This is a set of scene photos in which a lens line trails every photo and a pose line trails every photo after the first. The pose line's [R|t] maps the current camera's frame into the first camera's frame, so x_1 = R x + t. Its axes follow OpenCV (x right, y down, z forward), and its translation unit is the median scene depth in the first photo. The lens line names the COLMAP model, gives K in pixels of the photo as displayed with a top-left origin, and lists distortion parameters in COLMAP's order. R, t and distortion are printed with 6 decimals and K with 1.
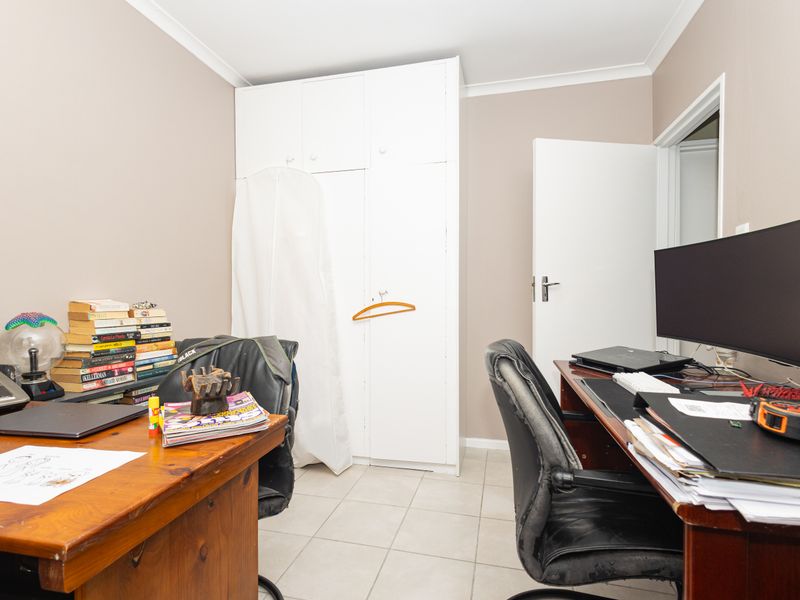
lens RADIAL K [[418.0, 0, 396.1], [0, 418.0, 299.1], [0, 0, 1]] dist [0.004287, 0.000789]
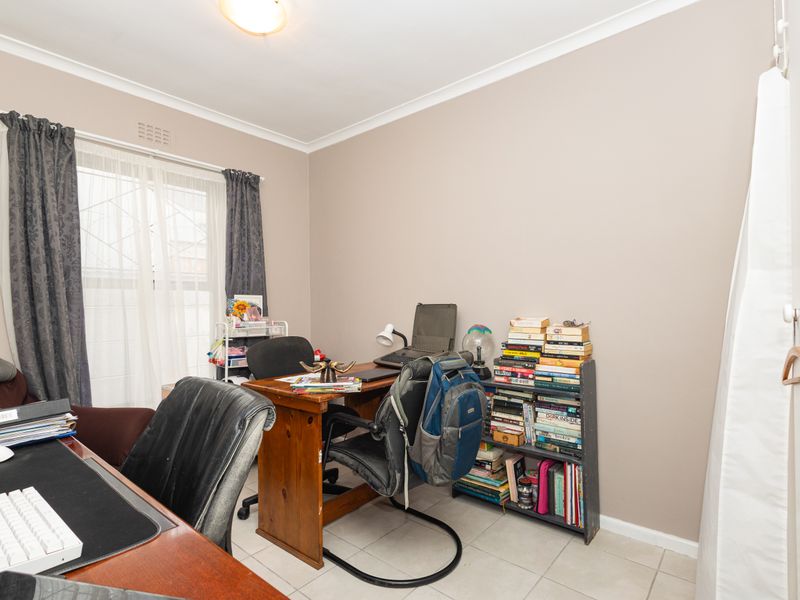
lens RADIAL K [[418.0, 0, 396.1], [0, 418.0, 299.1], [0, 0, 1]] dist [0.004287, 0.000789]
pose [[-0.456614, -0.004690, -0.889652, 0.619420], [0.008197, 0.999921, -0.009479, -0.045817], [0.889627, -0.011620, -0.456540, 1.215547]]
